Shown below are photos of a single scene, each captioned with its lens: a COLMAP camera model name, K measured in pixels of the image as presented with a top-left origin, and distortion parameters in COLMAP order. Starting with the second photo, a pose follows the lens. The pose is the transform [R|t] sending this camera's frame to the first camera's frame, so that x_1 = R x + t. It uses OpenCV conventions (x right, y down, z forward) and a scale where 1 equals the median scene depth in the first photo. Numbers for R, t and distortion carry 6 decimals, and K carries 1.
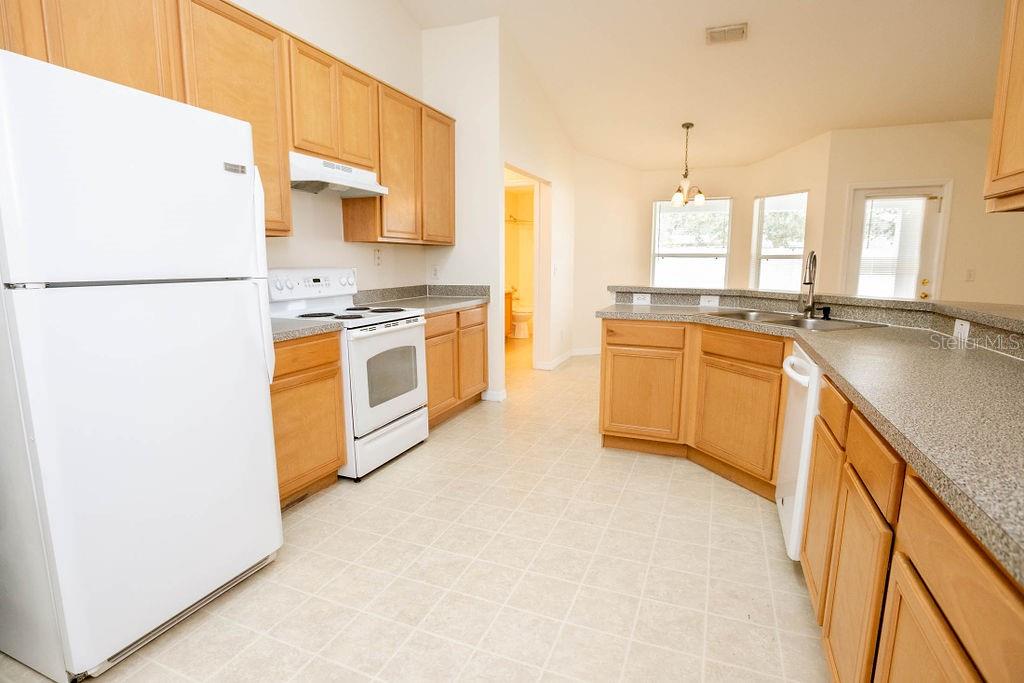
lens RADIAL K [[504.3, 0, 510.3], [0, 504.3, 337.0], [0, 0, 1]] dist [-0.035692, 0.001197]
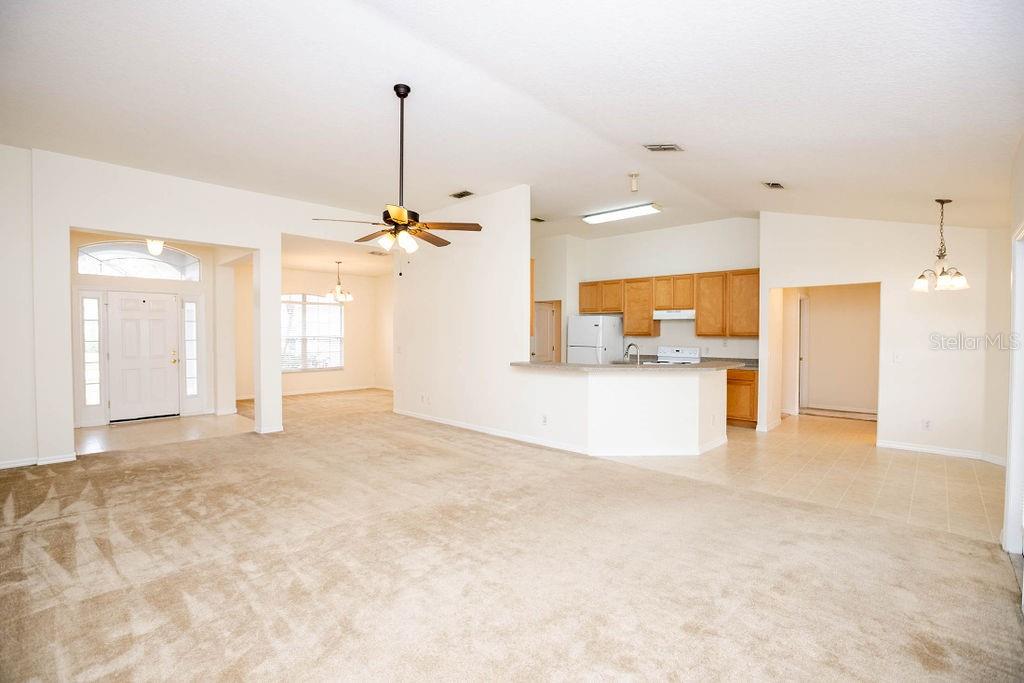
lens RADIAL K [[472.5, 0, 512.0], [0, 472.5, 341.5], [0, 0, 1]] dist [-0.051389, 0.019354]
pose [[-0.352789, 0.013409, -0.935607, 2.322270], [-0.143164, 0.987351, 0.068133, -0.206154], [0.924686, 0.157982, -0.346406, 1.026118]]
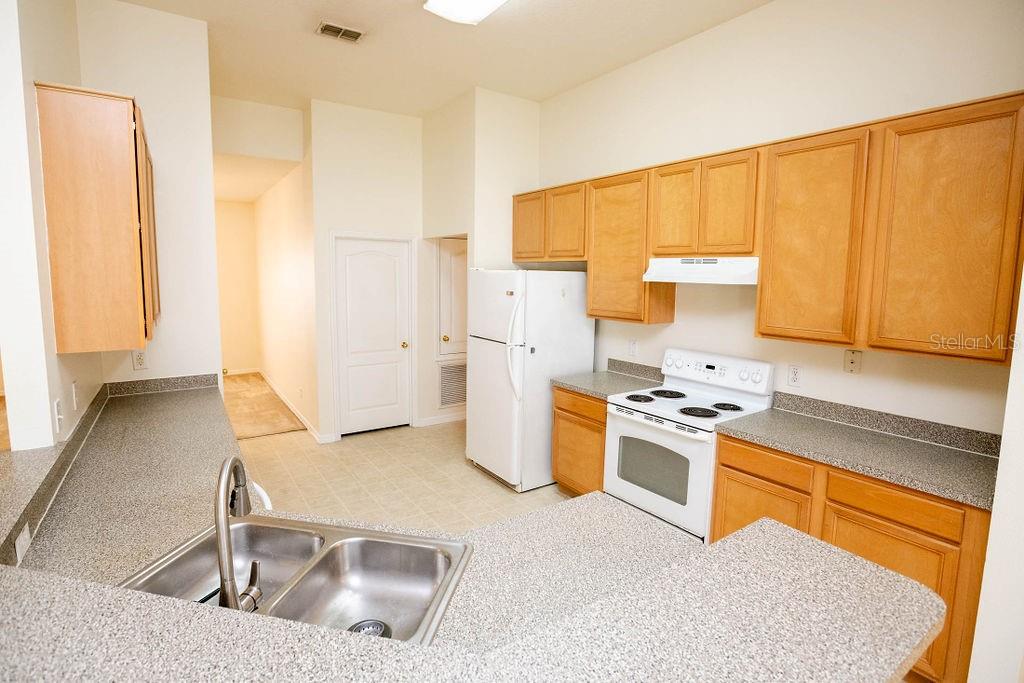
lens RADIAL K [[494.7, 0, 510.0], [0, 494.7, 325.3], [0, 0, 1]] dist [-0.019930, 0.001052]
pose [[-0.540742, 0.080948, -0.837285, 0.666951], [-0.136298, 0.973775, 0.182168, -0.319419], [0.830073, 0.212626, -0.515528, 1.141382]]
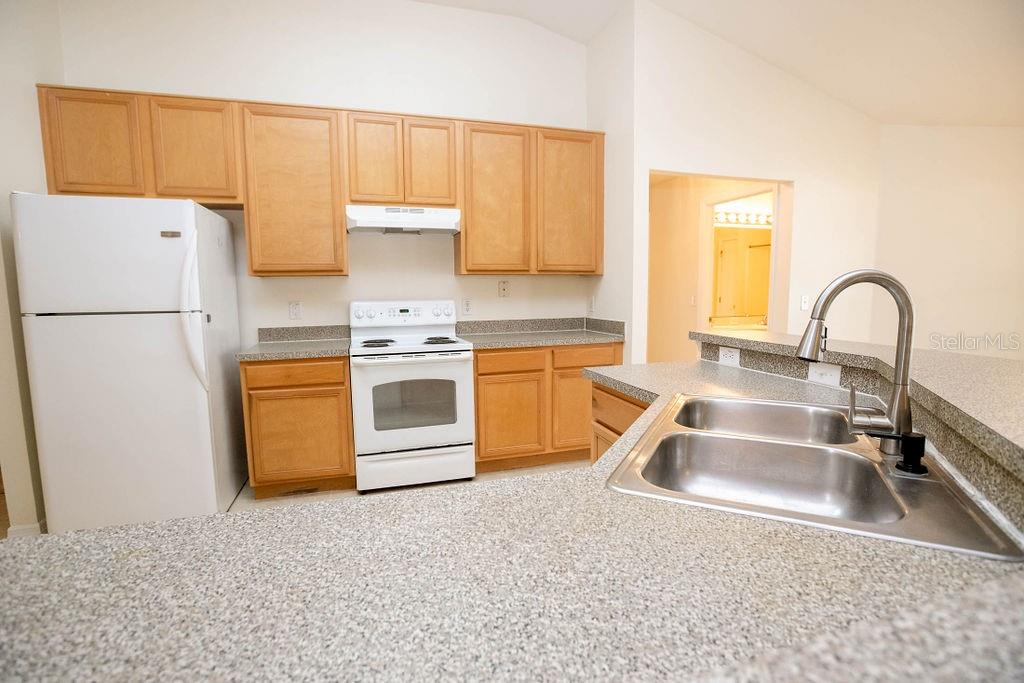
lens RADIAL K [[476.2, 0, 512.0], [0, 476.2, 341.5], [0, 0, 1]] dist [-0.062222, 0.024664]
pose [[0.633899, 0.079300, -0.769340, 0.592935], [-0.104665, 0.994375, 0.016257, -0.085414], [0.766301, 0.070217, 0.638633, 0.494814]]
